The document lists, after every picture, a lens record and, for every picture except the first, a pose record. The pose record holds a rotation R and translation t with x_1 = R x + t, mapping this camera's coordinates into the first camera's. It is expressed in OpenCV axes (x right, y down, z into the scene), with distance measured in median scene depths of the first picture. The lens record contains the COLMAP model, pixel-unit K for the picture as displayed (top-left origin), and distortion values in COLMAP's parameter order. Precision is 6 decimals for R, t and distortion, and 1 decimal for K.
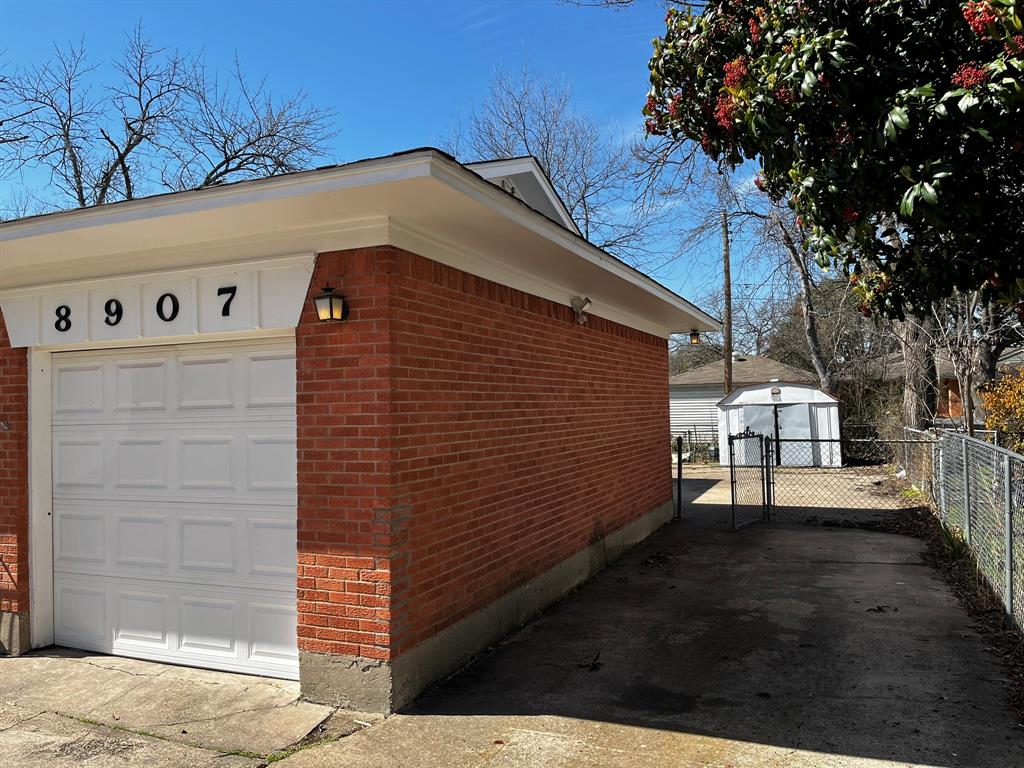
lens RADIAL K [[755.0, 0, 512.9], [0, 755.0, 372.4], [0, 0, 1]] dist [0.046485, 0.000653]
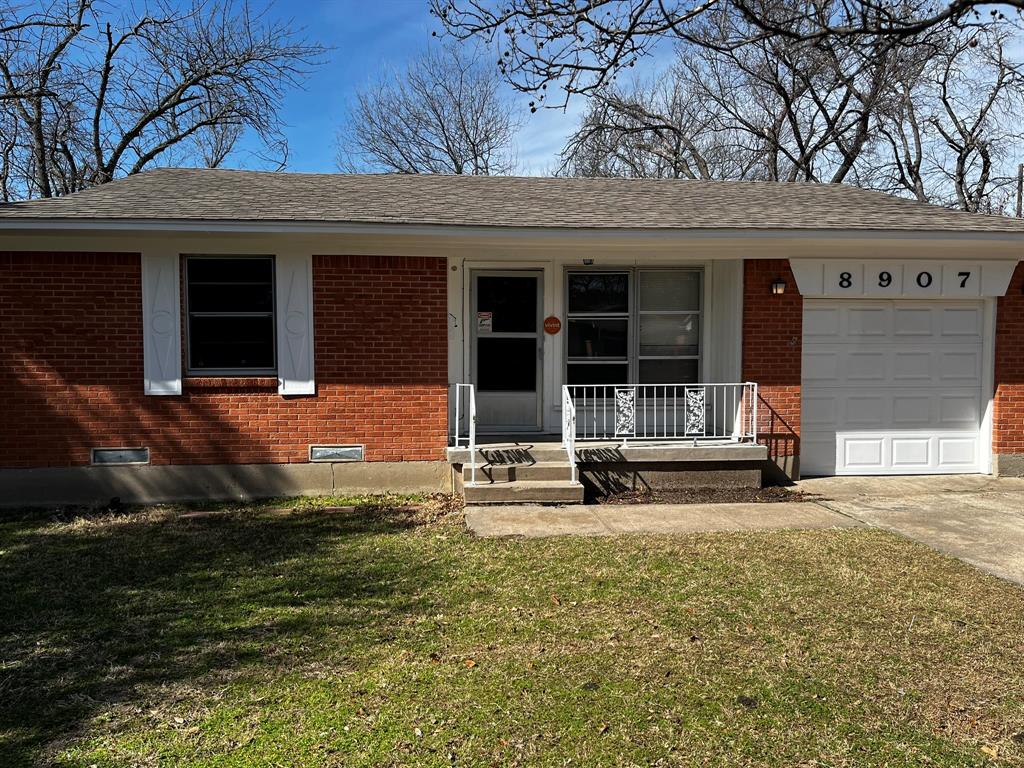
lens RADIAL K [[776.1, 0, 514.0], [0, 776.1, 382.2], [0, 0, 1]] dist [0.036855, -0.042127]
pose [[0.876108, -0.001593, 0.482112, -2.136234], [-0.040855, 0.996152, 0.077534, 0.052695], [-0.480381, -0.087624, 0.872672, -0.180920]]
